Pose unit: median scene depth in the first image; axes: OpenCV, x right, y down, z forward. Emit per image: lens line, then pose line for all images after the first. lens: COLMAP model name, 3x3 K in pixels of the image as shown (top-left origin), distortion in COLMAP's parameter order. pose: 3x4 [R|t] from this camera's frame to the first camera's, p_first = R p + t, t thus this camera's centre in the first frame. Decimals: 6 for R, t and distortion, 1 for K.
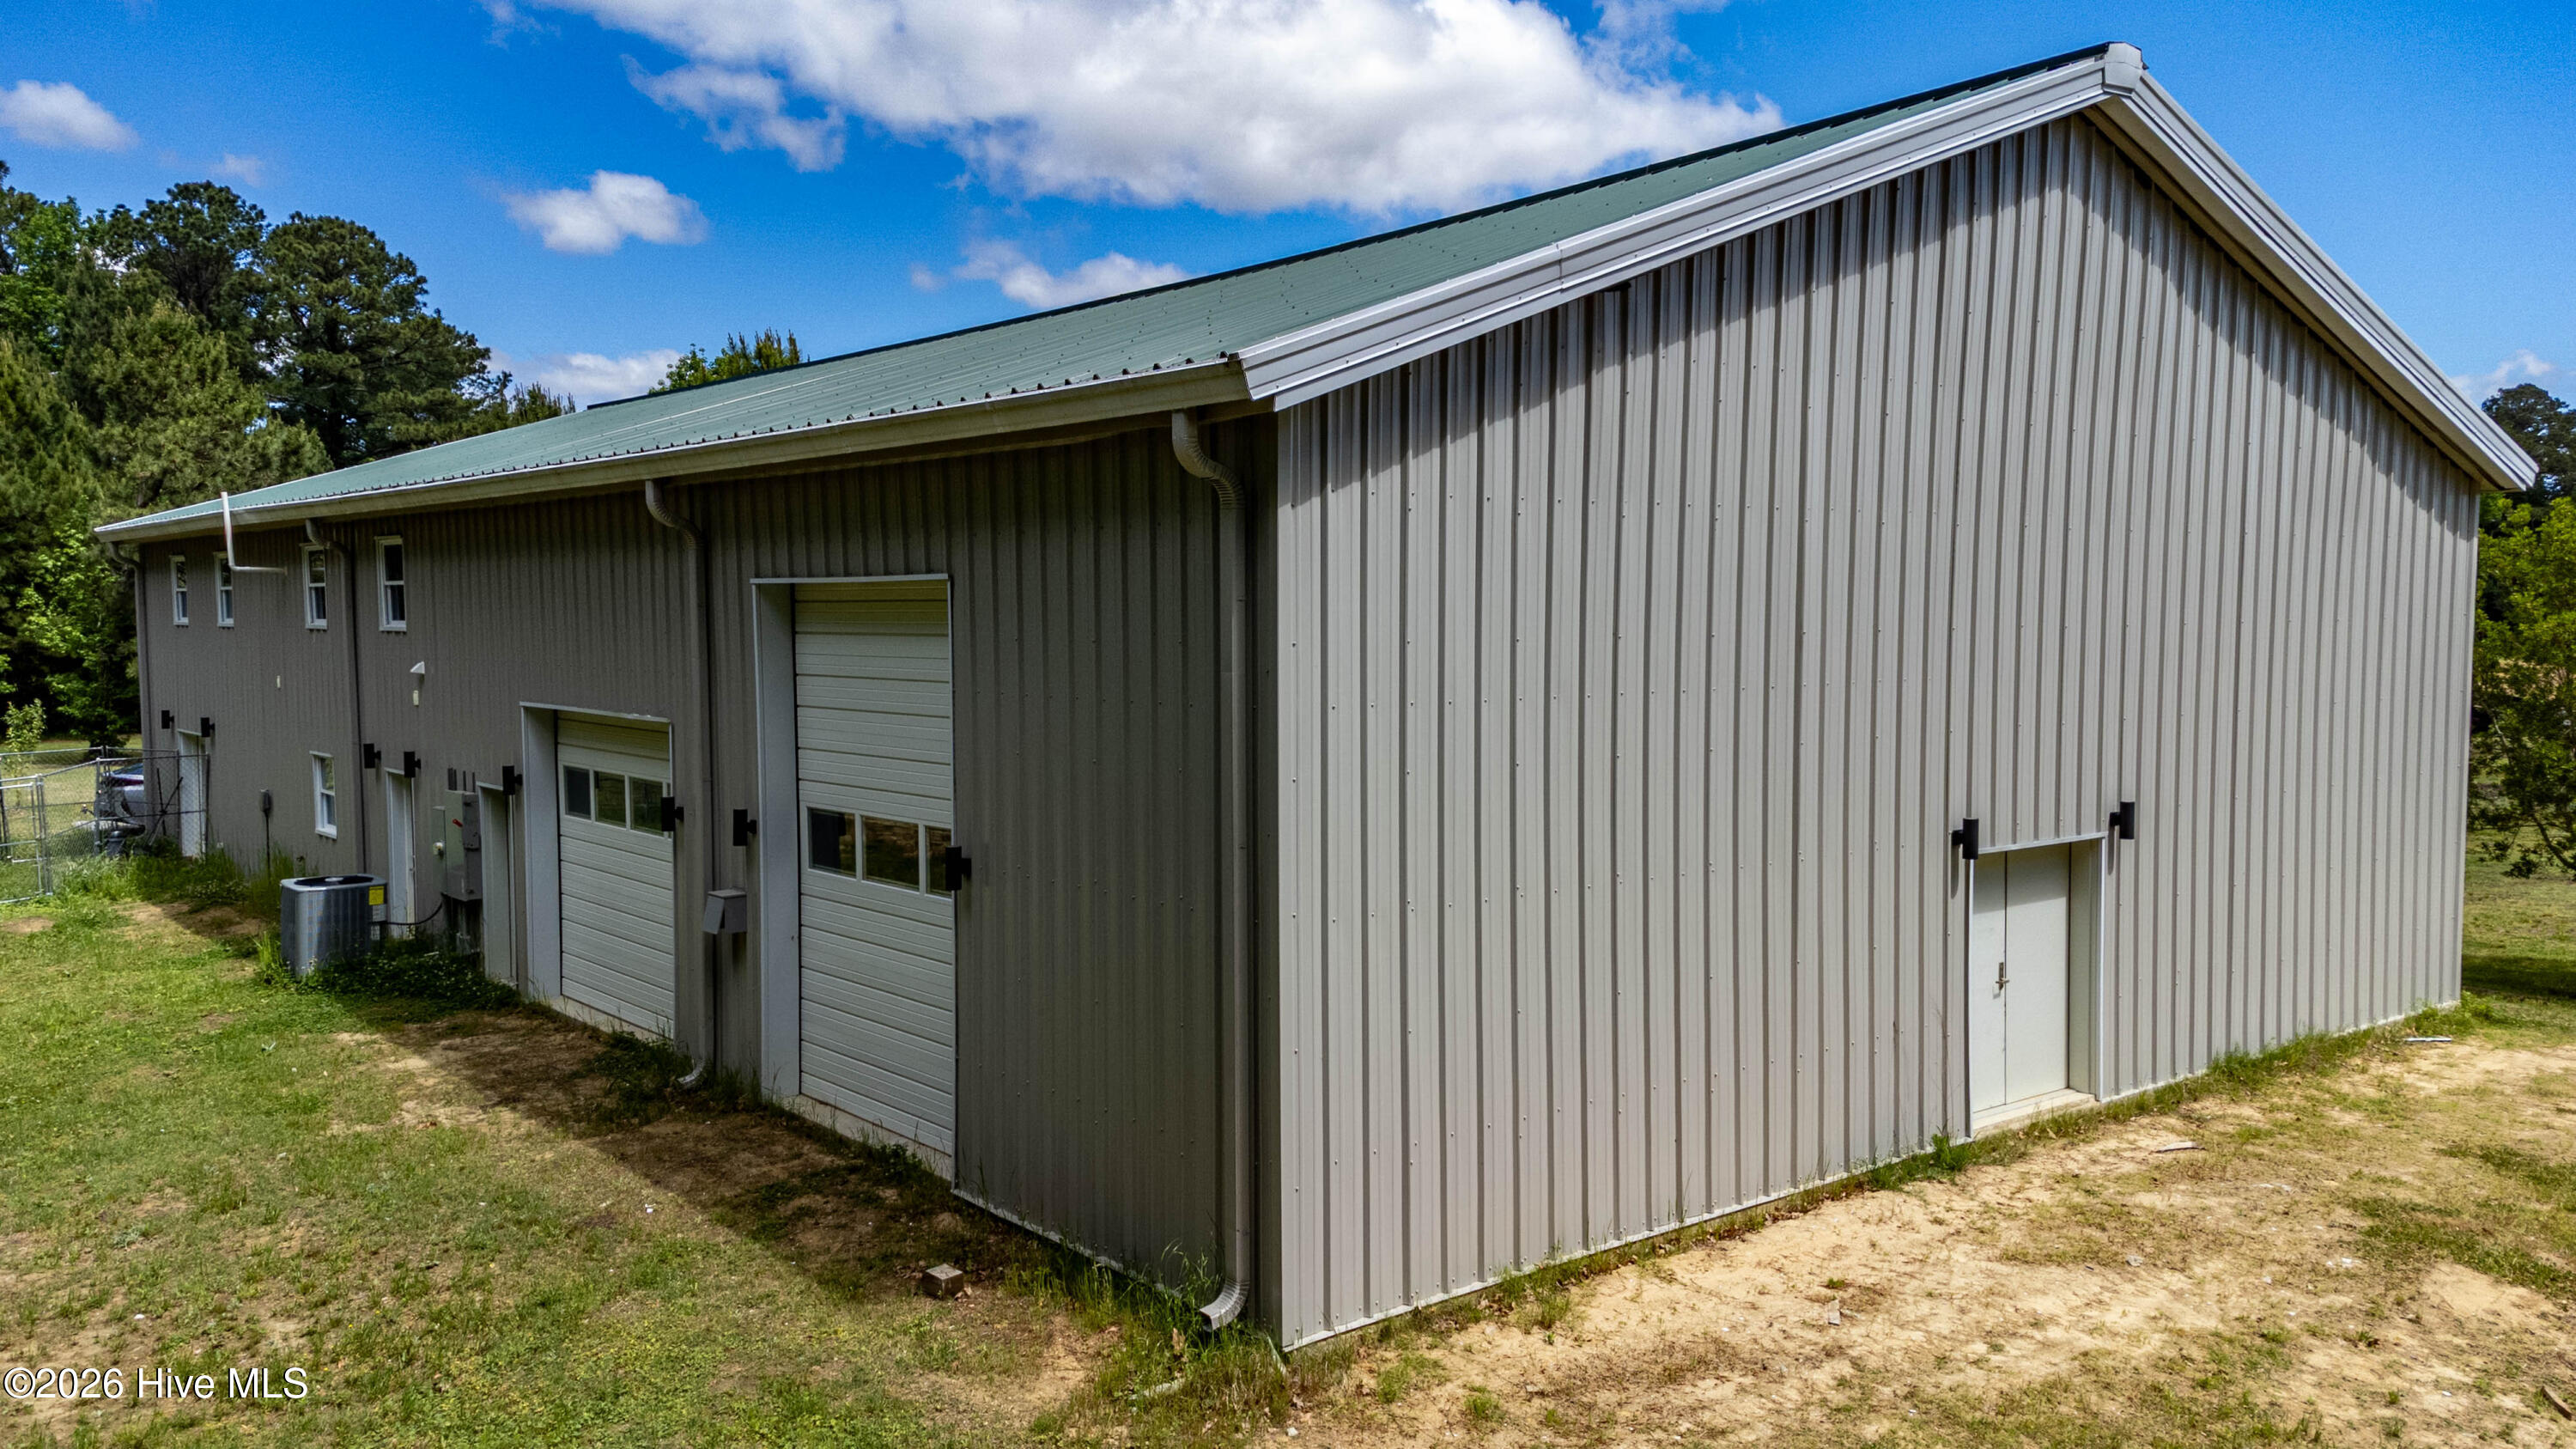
lens RADIAL K [[1909.5, 0, 1272.3], [0, 1909.5, 724.3], [0, 0, 1]] dist [0.238901, -0.159202]
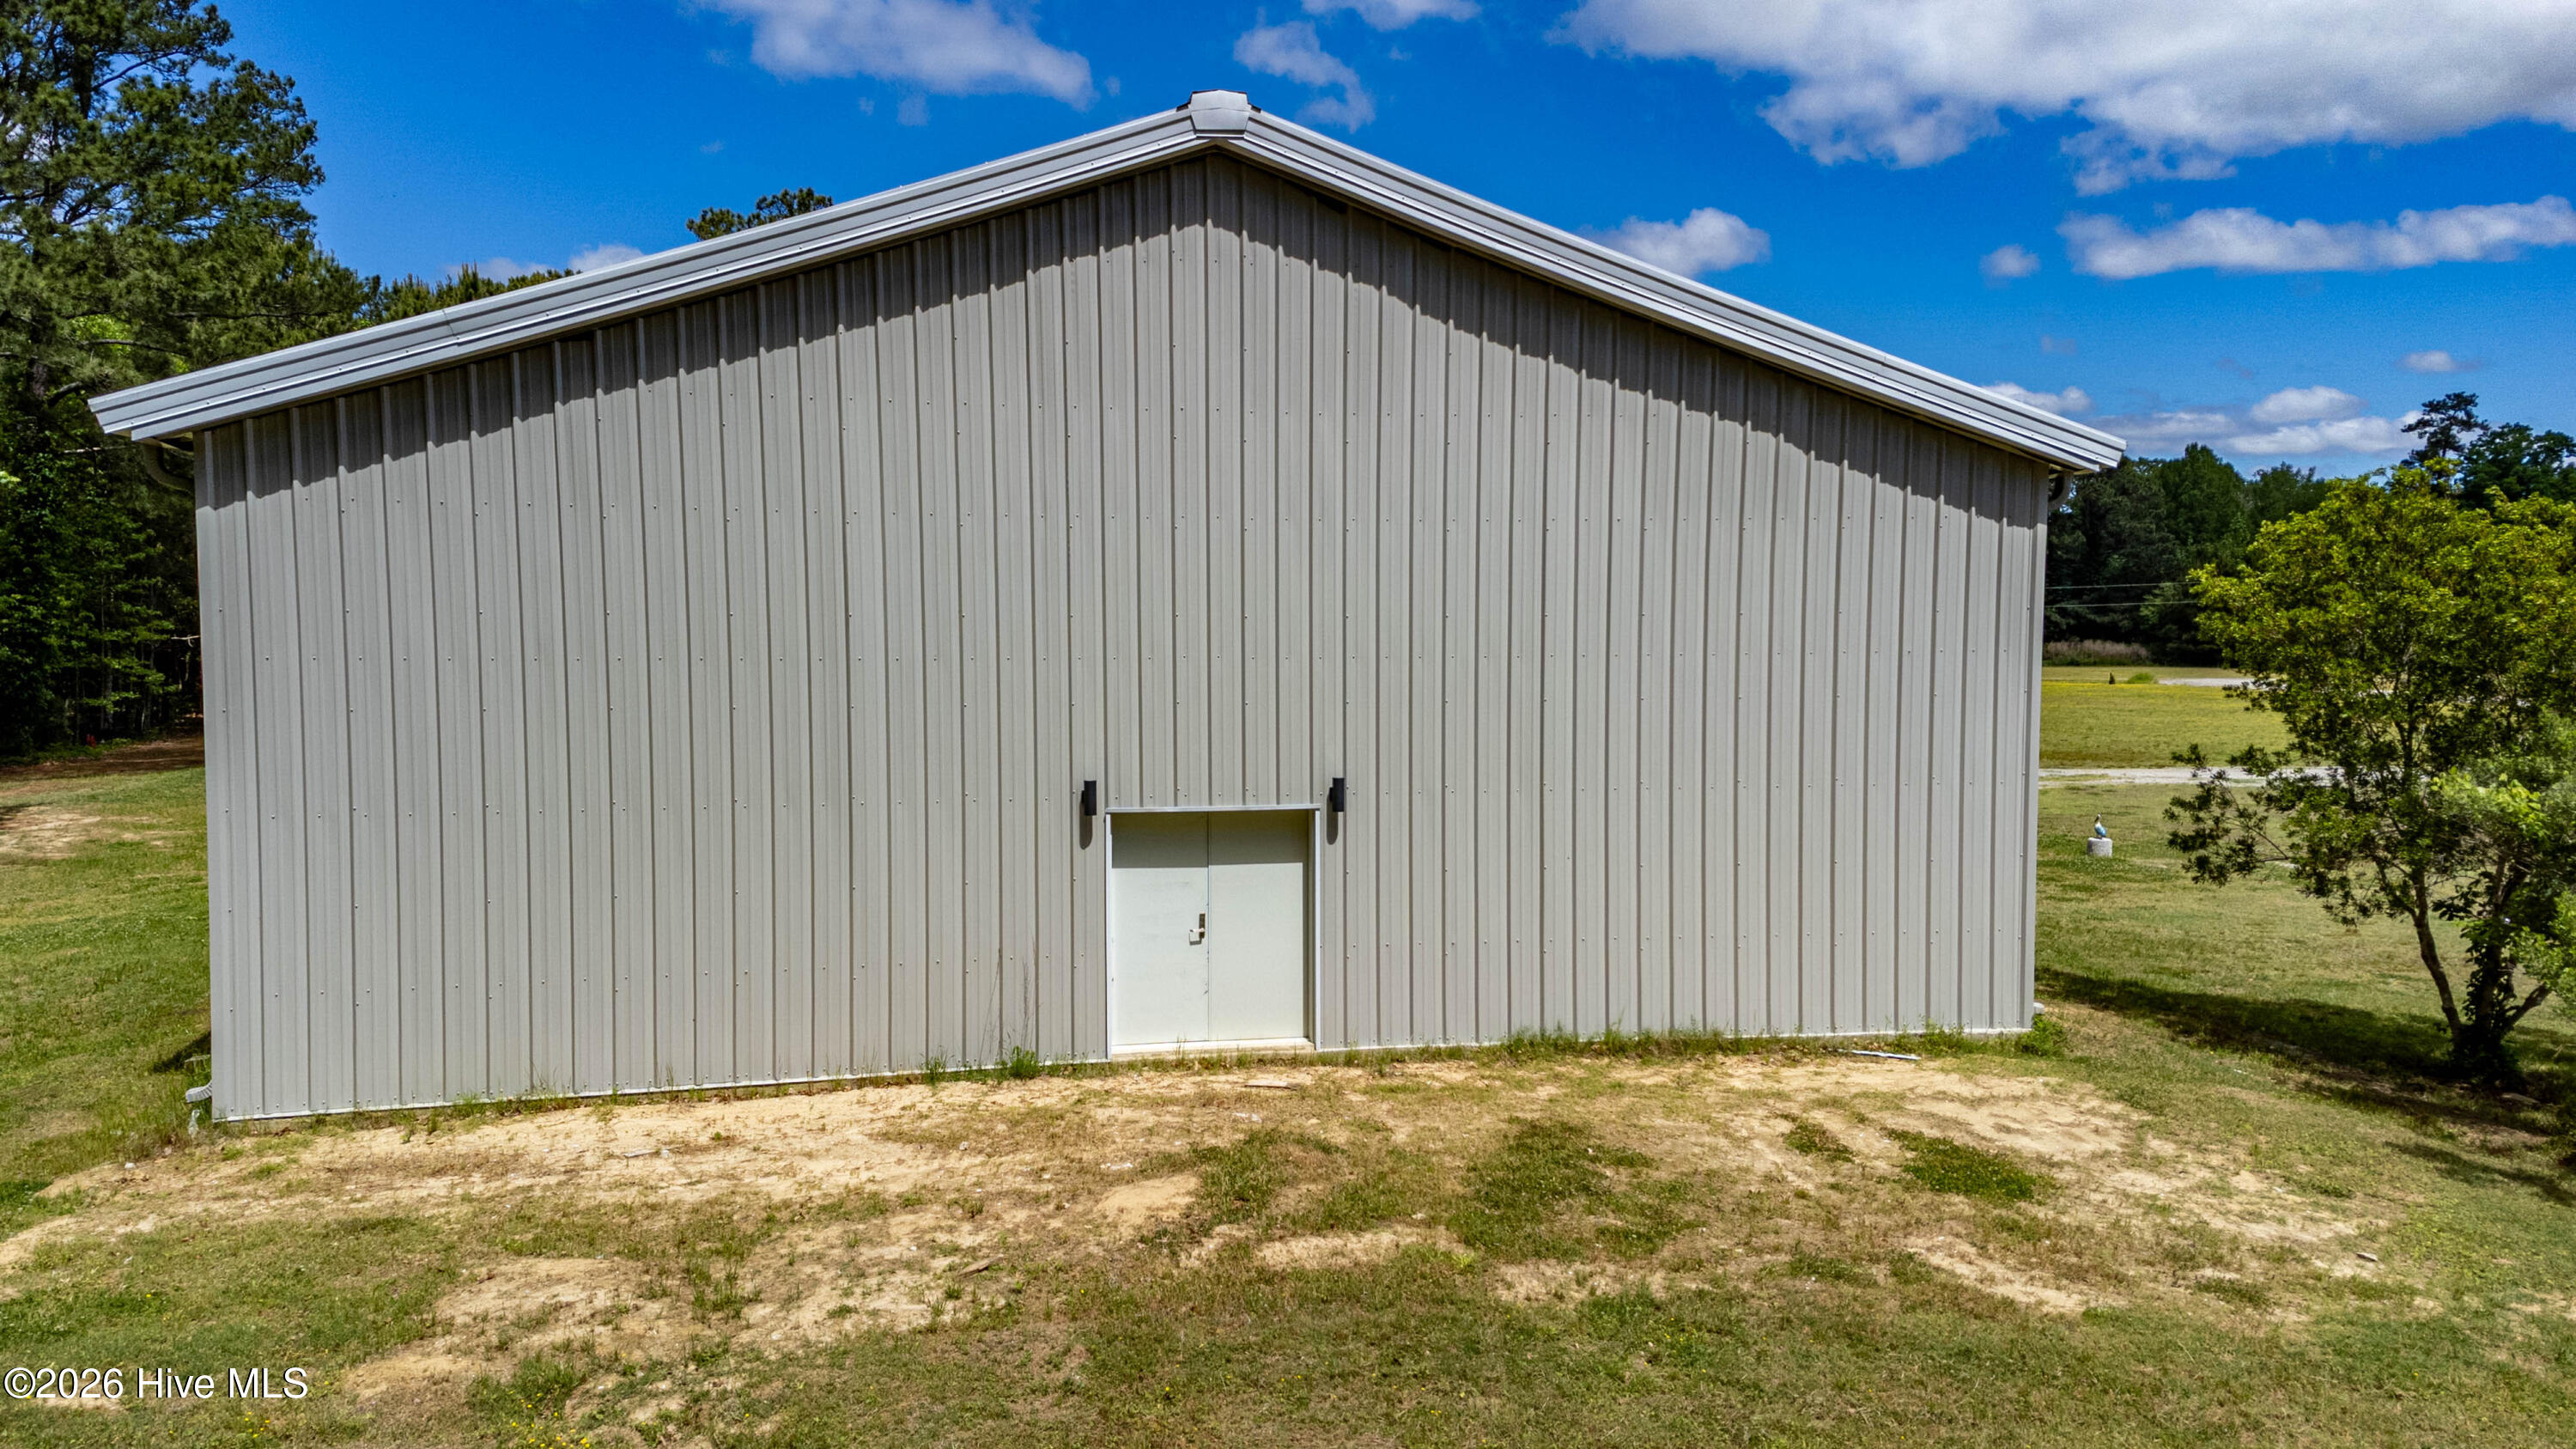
lens RADIAL K [[1909.5, 0, 1273.5], [0, 1909.5, 723.8], [0, 0, 1]] dist [0.238901, -0.159202]
pose [[0.881885, 0.034855, -0.470175, 1.081037], [-0.032362, 0.999387, 0.013387, -0.003471], [0.470353, 0.003410, 0.882472, 0.068973]]
